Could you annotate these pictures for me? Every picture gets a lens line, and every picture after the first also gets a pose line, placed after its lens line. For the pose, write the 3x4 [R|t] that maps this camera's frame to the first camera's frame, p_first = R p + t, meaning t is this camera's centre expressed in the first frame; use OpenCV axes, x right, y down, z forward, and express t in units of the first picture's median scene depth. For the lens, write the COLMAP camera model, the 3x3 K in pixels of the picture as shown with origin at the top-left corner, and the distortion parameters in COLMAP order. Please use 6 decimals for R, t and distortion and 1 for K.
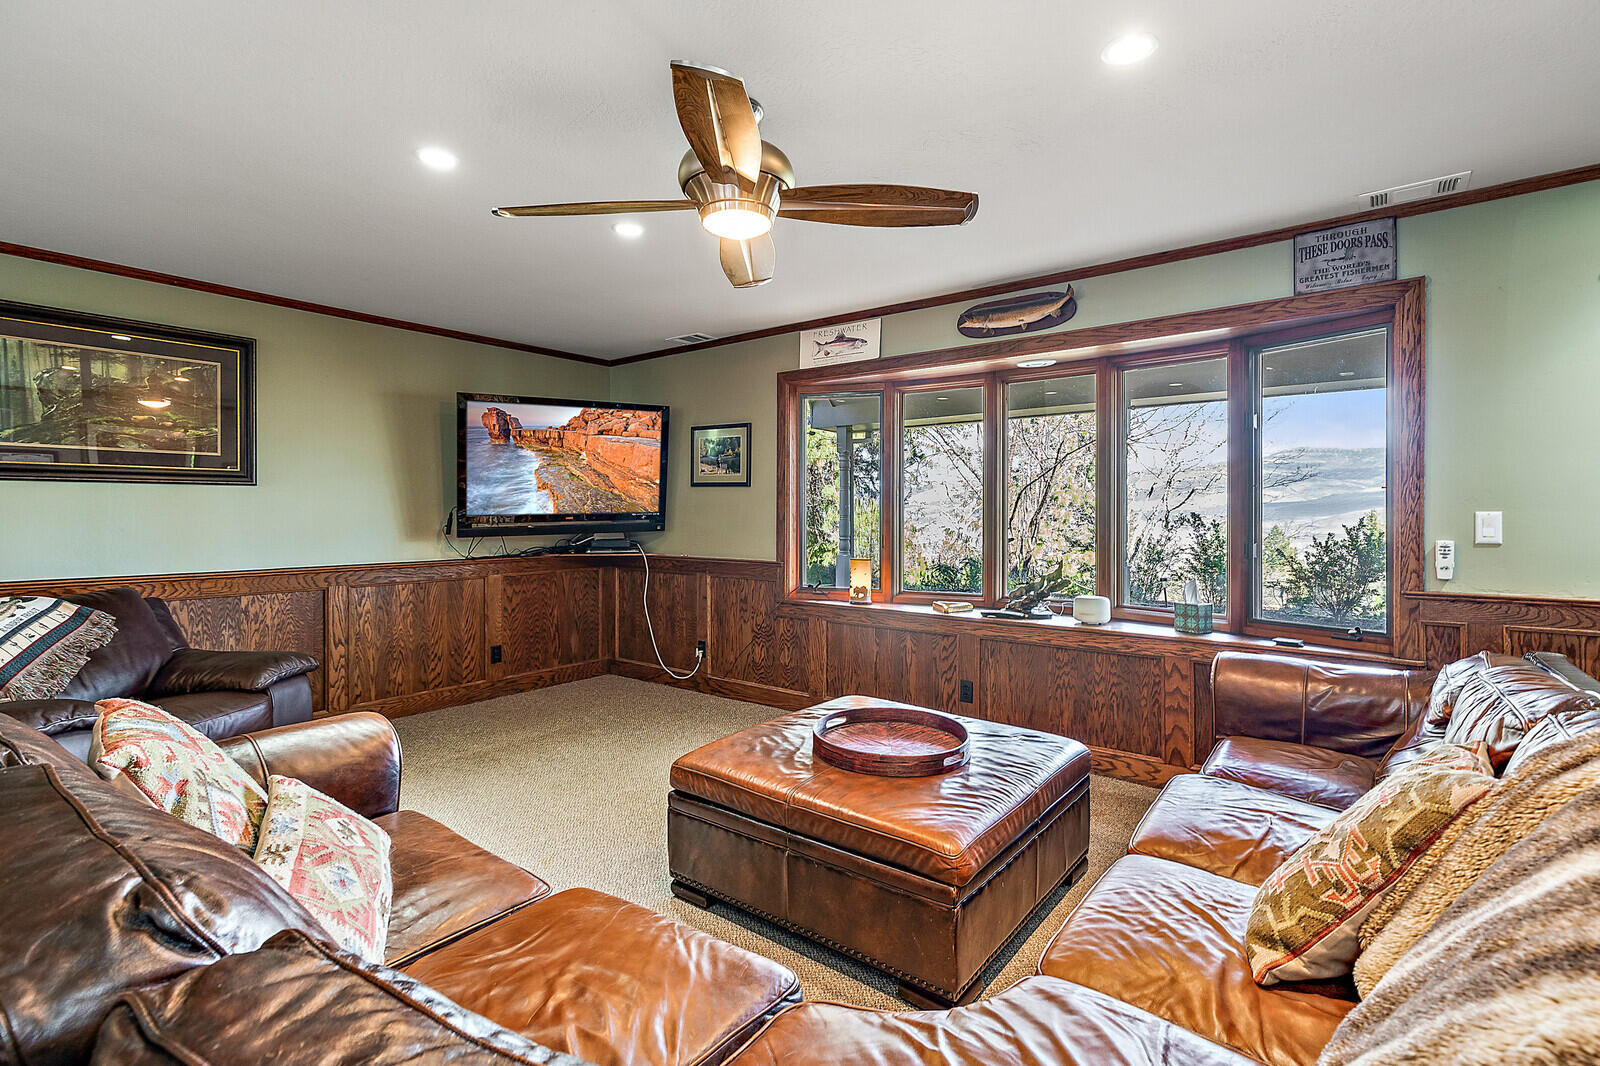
lens RADIAL K [[739.7, 0, 812.9], [0, 739.7, 517.8], [0, 0, 1]] dist [0.001106, 0.000708]
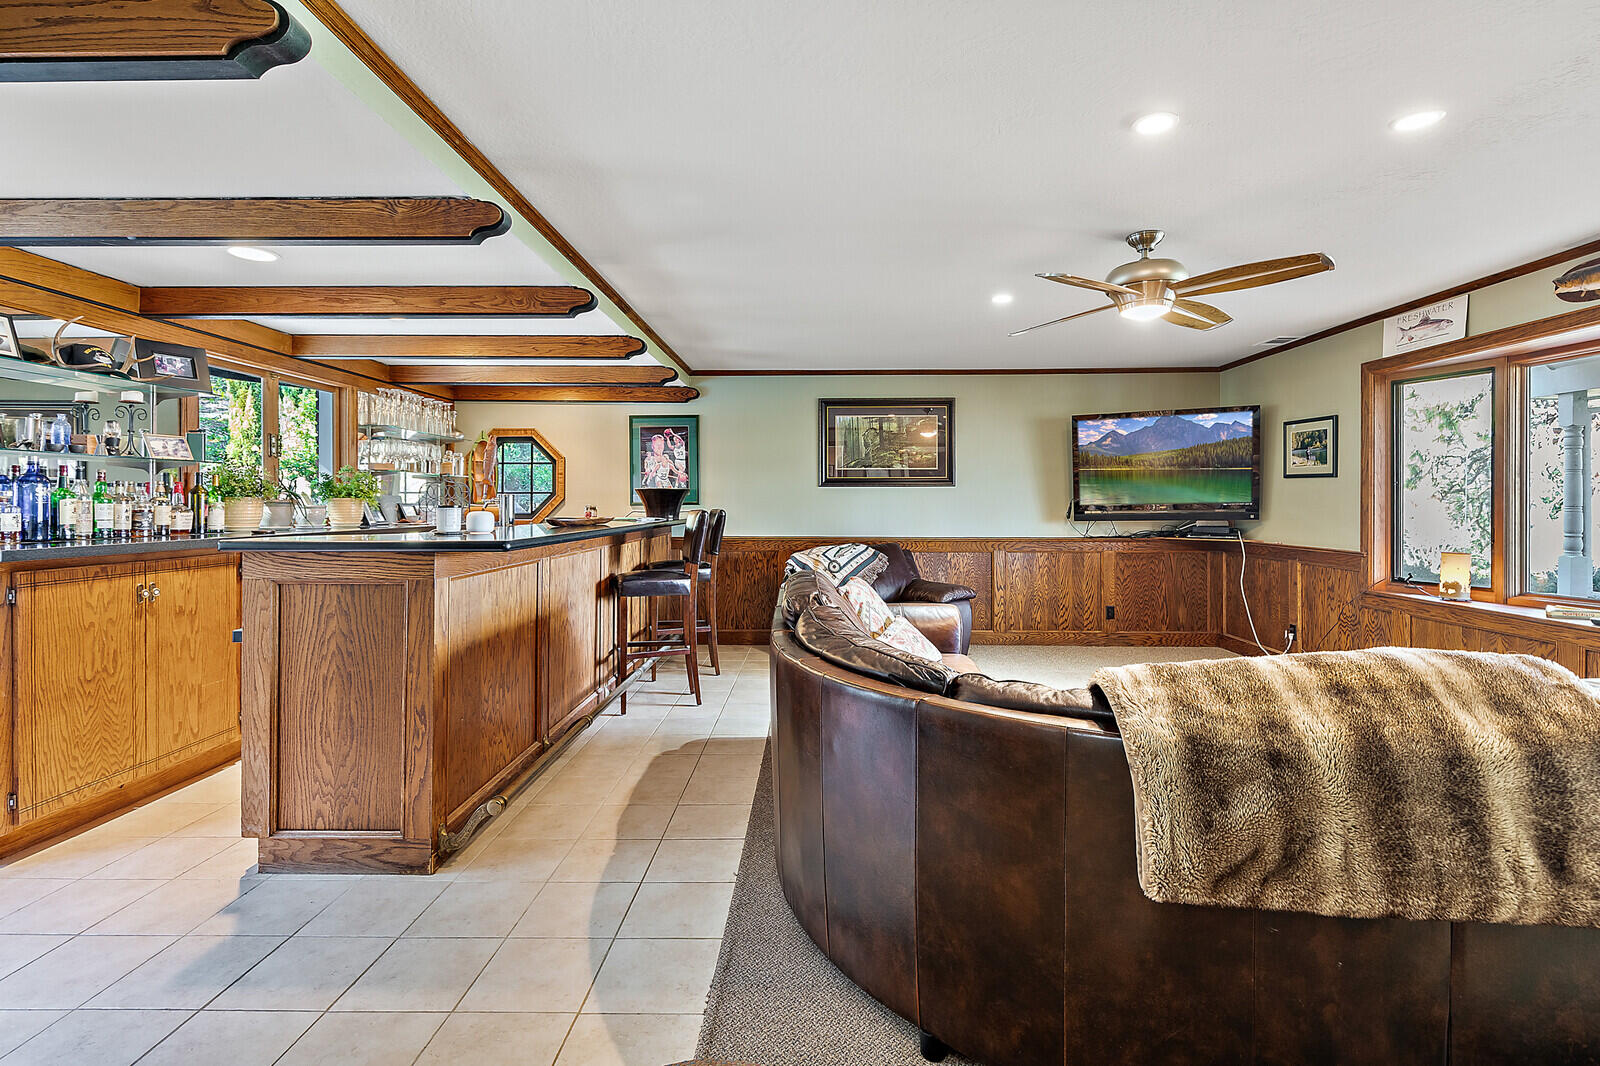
lens RADIAL K [[739.7, 0, 801.1], [0, 739.7, 506.8], [0, 0, 1]] dist [0.001106, 0.000708]
pose [[0.585291, 0.005912, -0.810802, 0.324097], [-0.005299, 0.999980, 0.003466, -0.001208], [0.810806, 0.002268, 0.585311, -0.204661]]
